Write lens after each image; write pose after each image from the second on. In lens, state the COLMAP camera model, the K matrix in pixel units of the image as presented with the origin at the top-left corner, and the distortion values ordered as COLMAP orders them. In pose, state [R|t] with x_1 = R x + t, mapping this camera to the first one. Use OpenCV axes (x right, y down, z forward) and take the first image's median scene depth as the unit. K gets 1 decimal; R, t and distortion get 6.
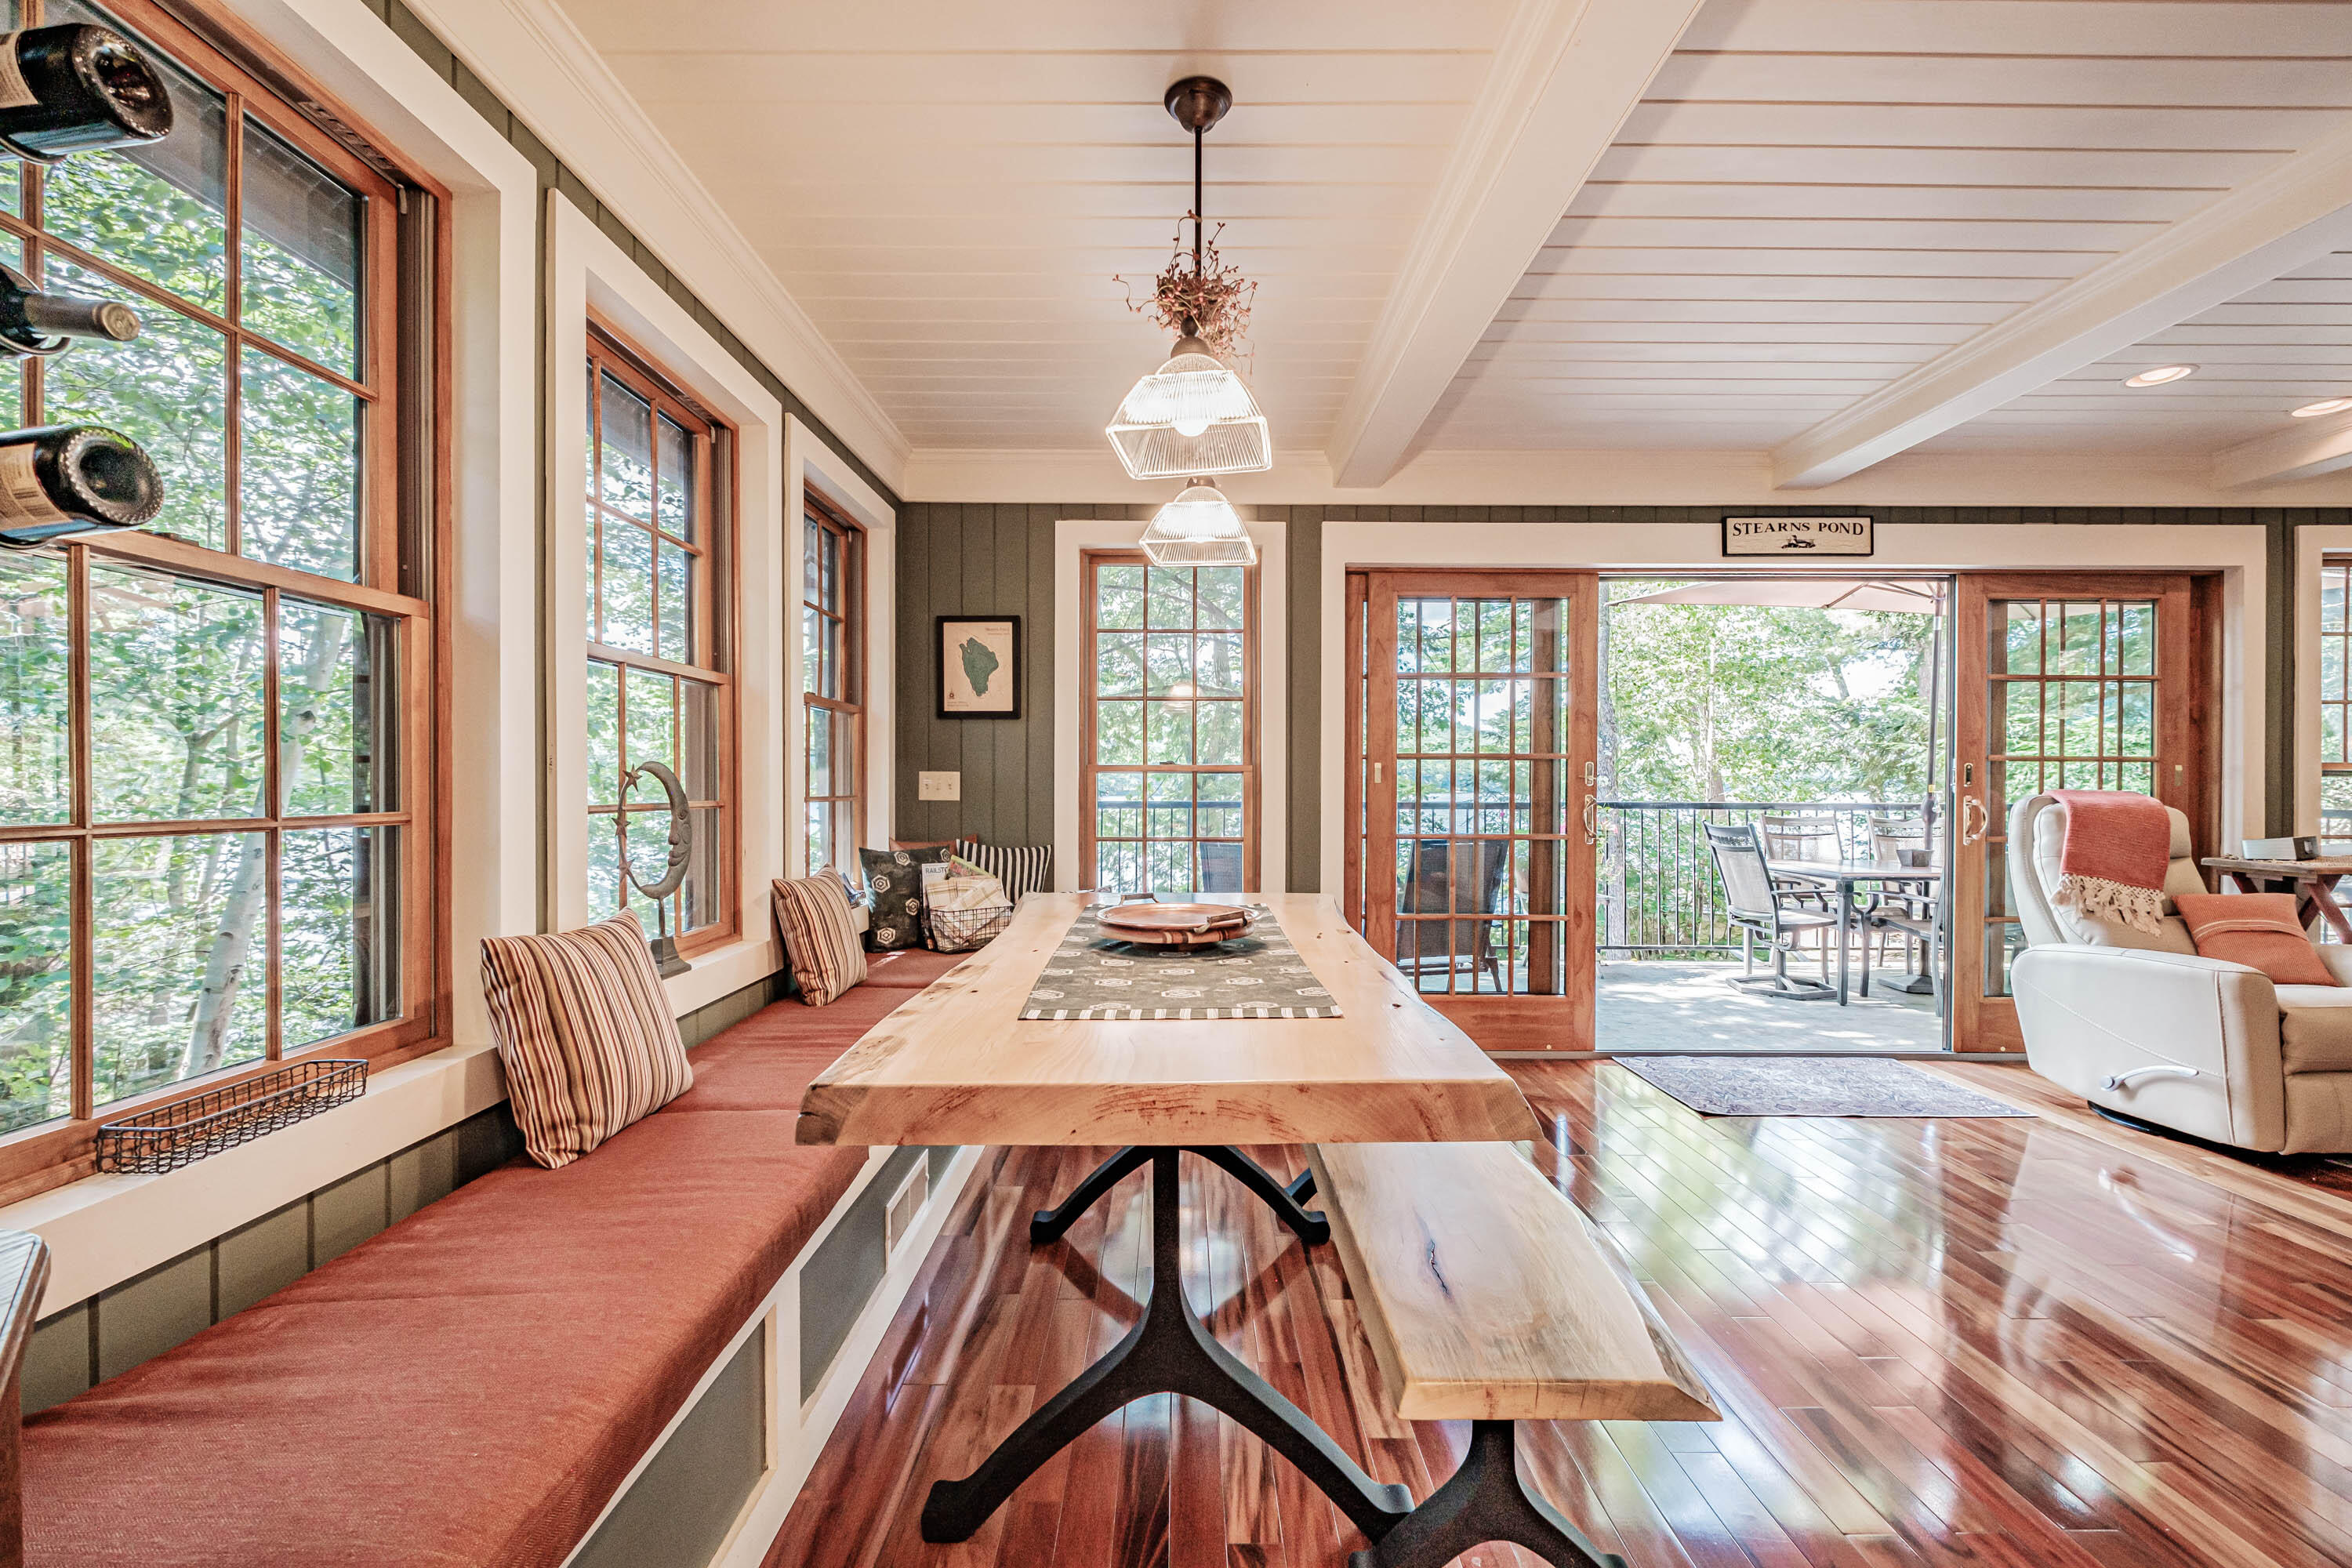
lens RADIAL K [[1021.4, 0, 1142.3], [0, 1021.4, 786.8], [0, 0, 1]] dist [-0.000118, -0.000182]
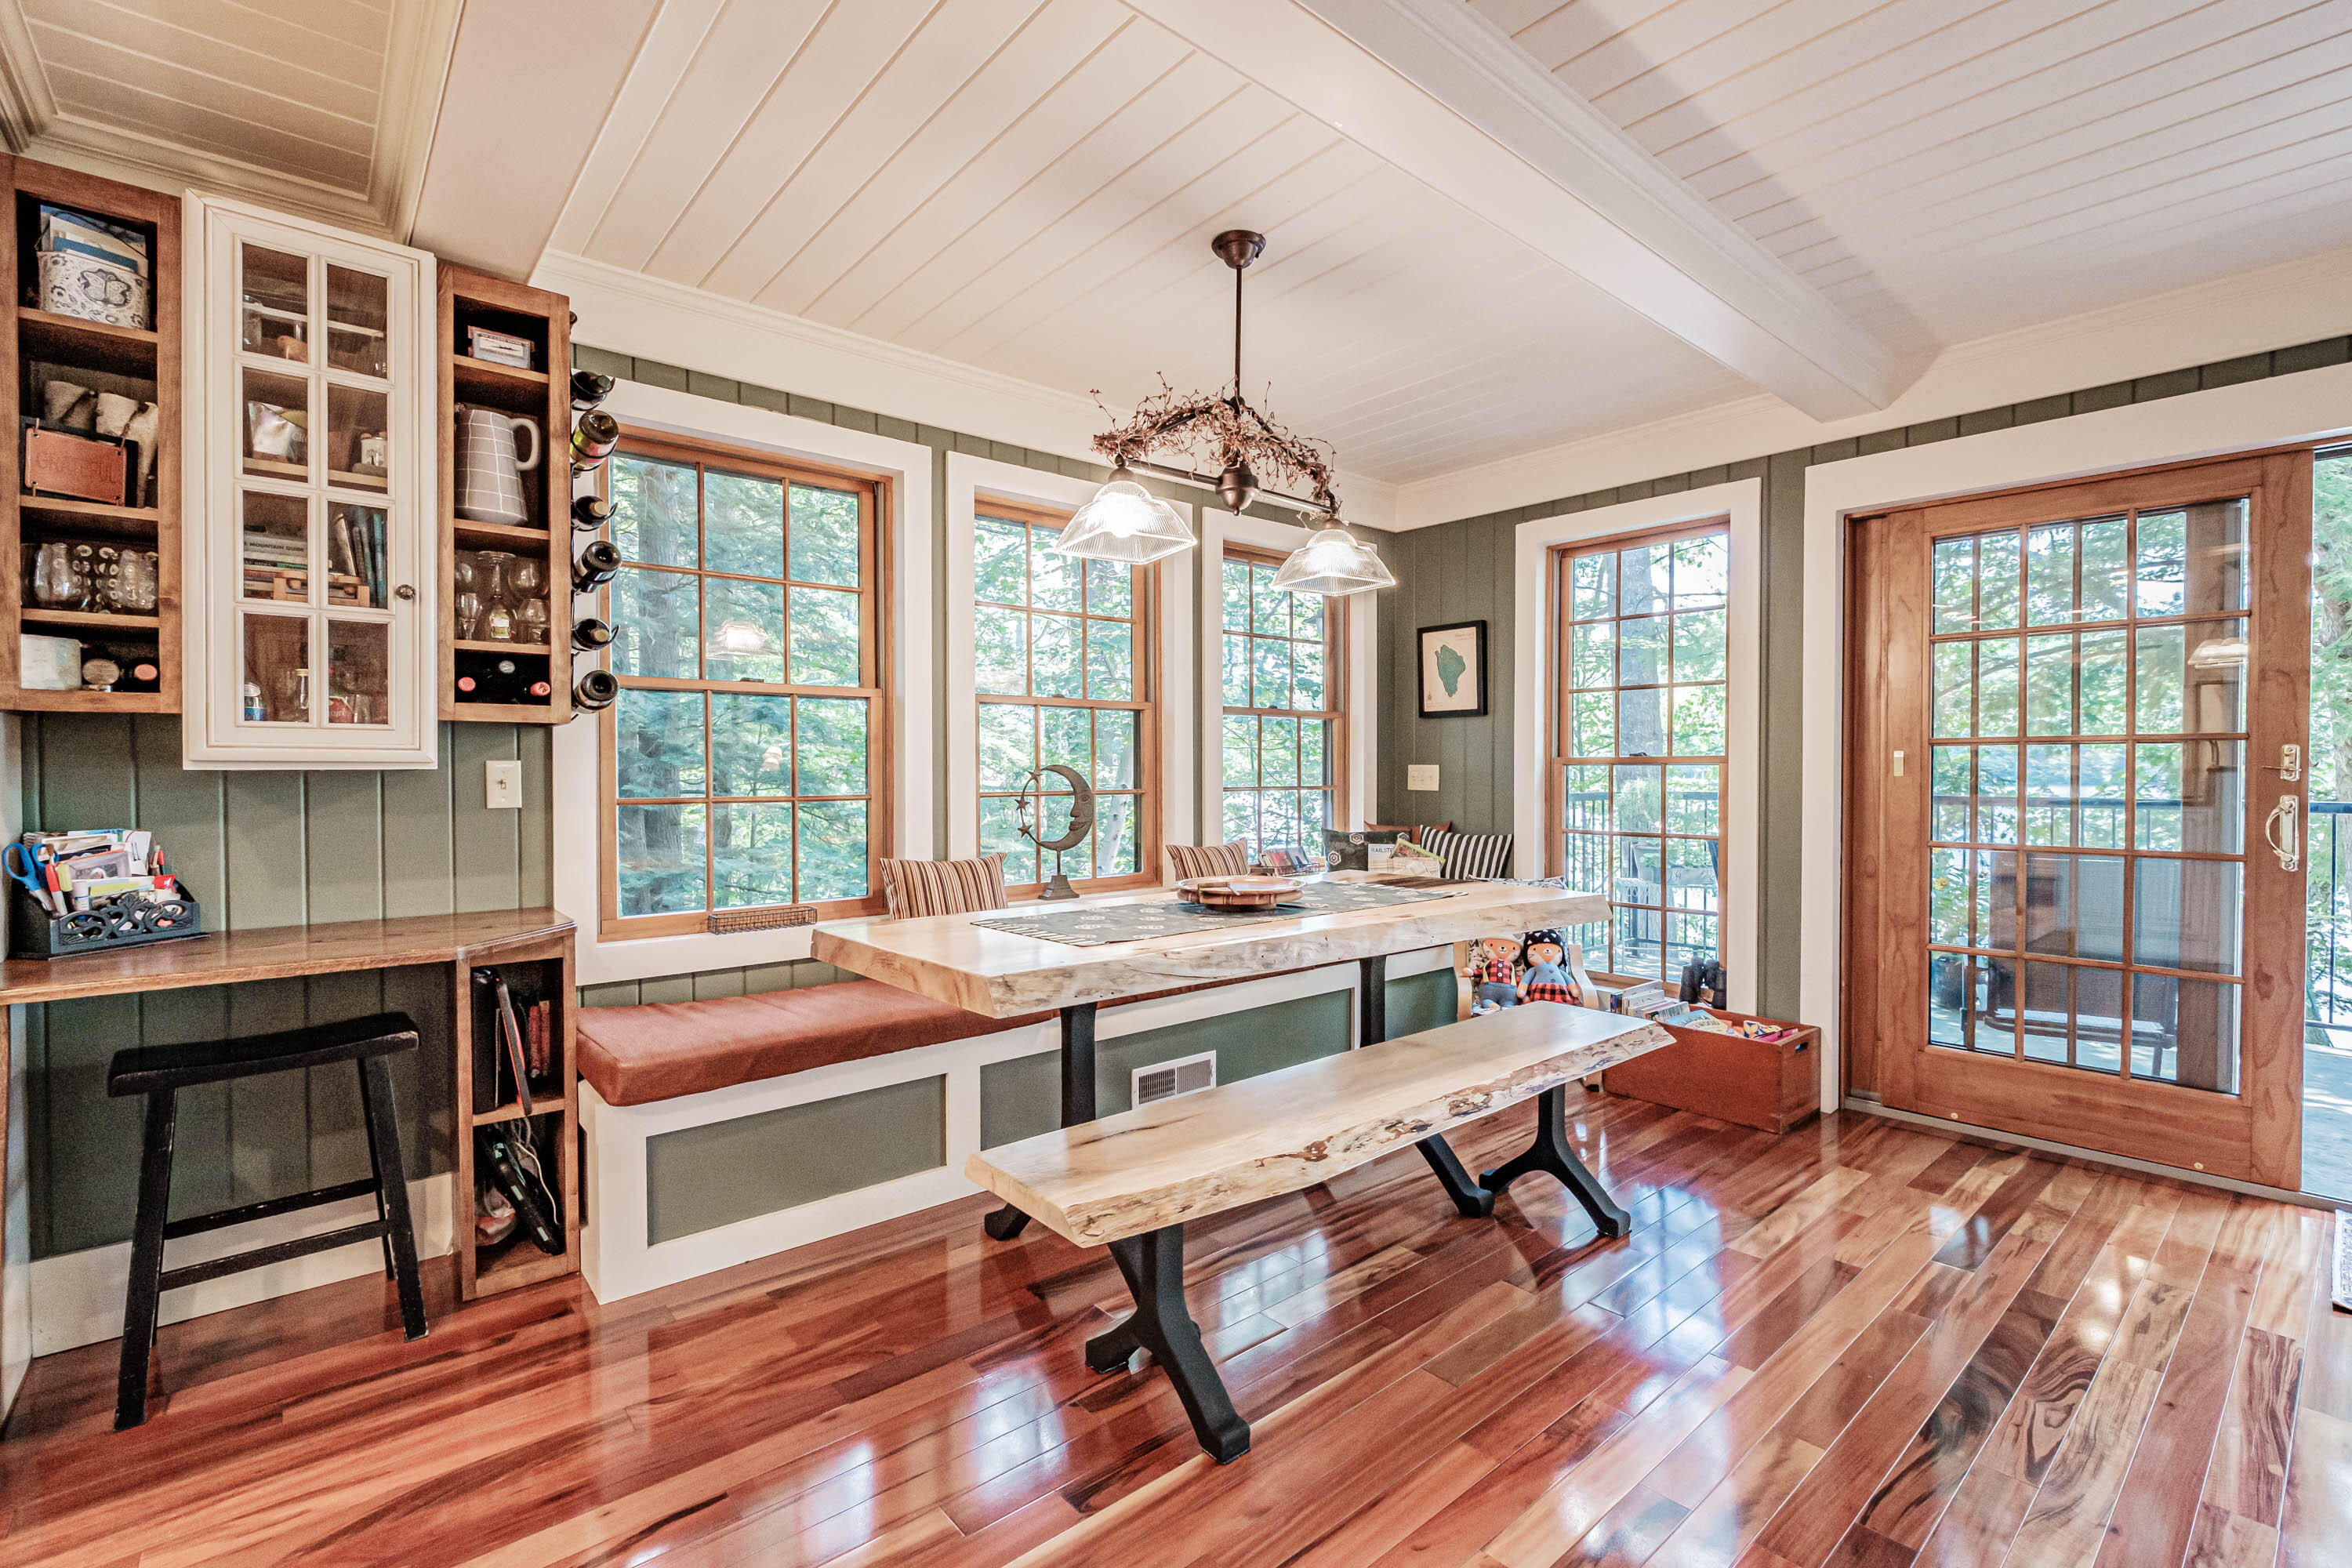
lens RADIAL K [[1012.1, 0, 1150.5], [0, 1012.1, 784.3], [0, 0, 1]] dist [-0.003610, -0.000547]
pose [[0.647285, 0.009742, -0.762186, 0.465585], [0.000135, 0.999917, 0.012895, -0.007847], [0.762248, -0.008449, 0.647230, 0.039907]]
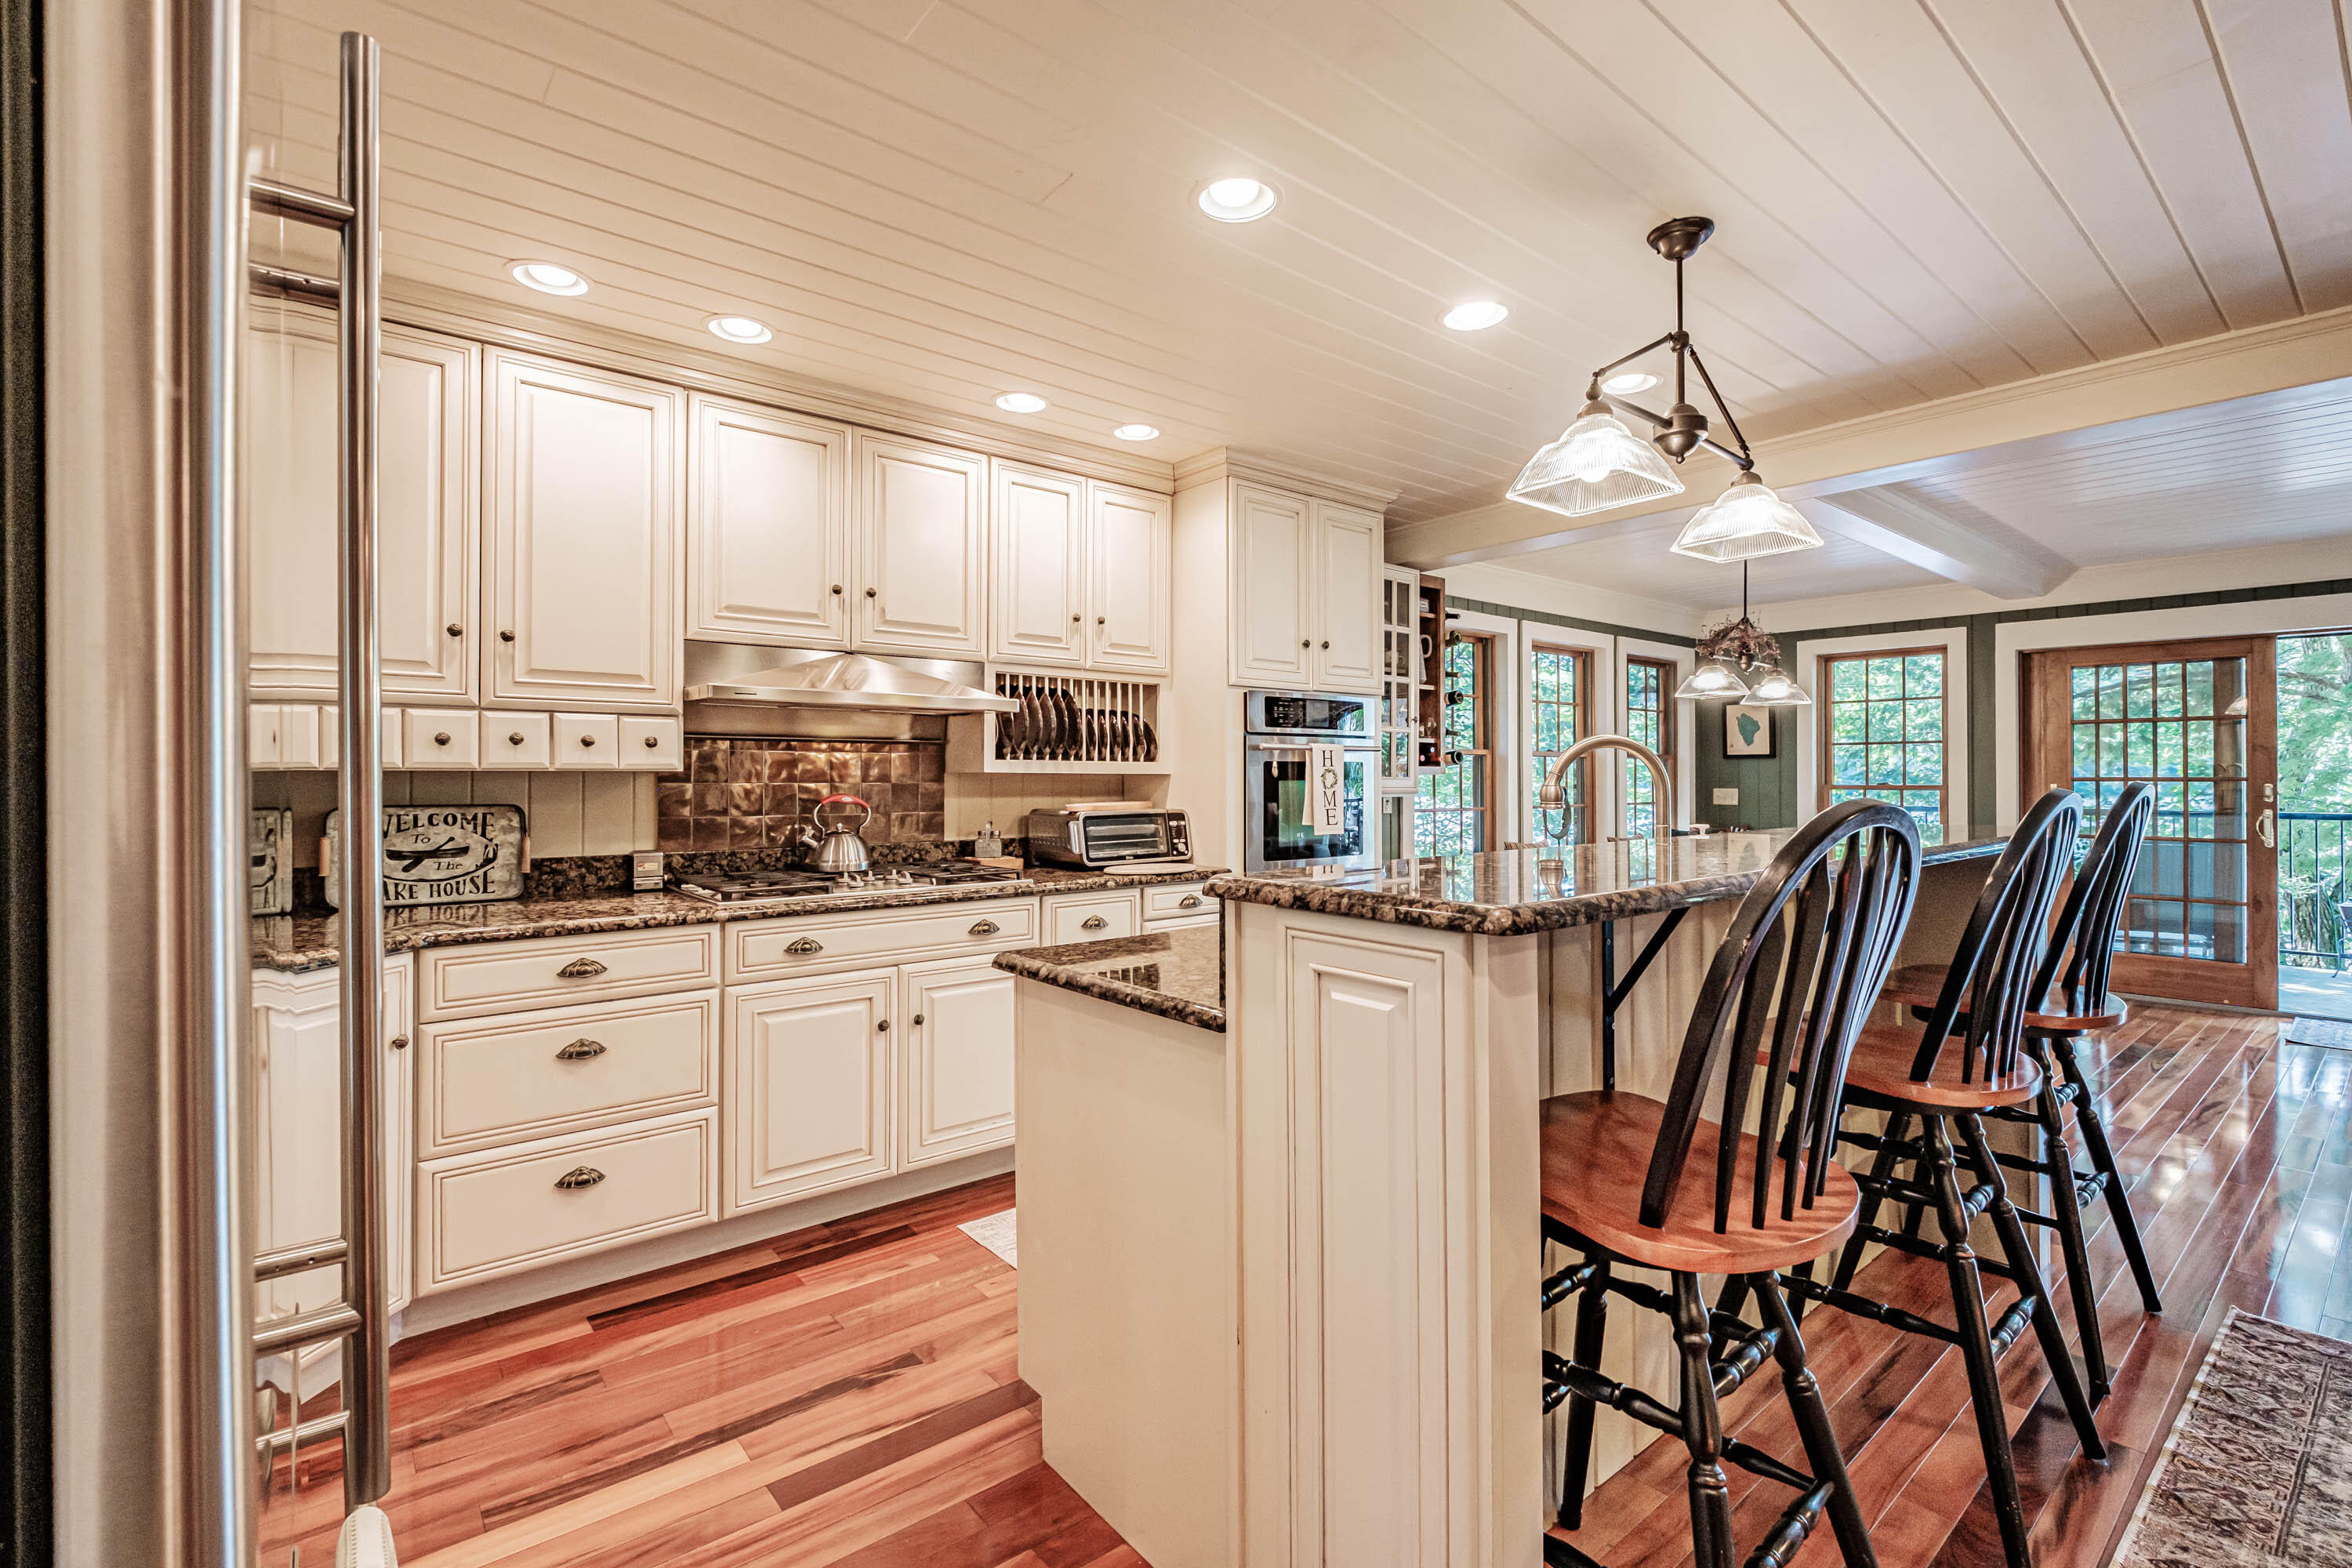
lens RADIAL K [[1018.5, 0, 1146.9], [0, 1018.5, 773.4], [0, 0, 1]] dist [-0.002890, -0.001136]
pose [[0.626828, -0.004876, -0.779143, 0.557733], [-0.001276, 0.999973, -0.007285, -0.026979], [0.779157, 0.005560, 0.626804, -0.912584]]
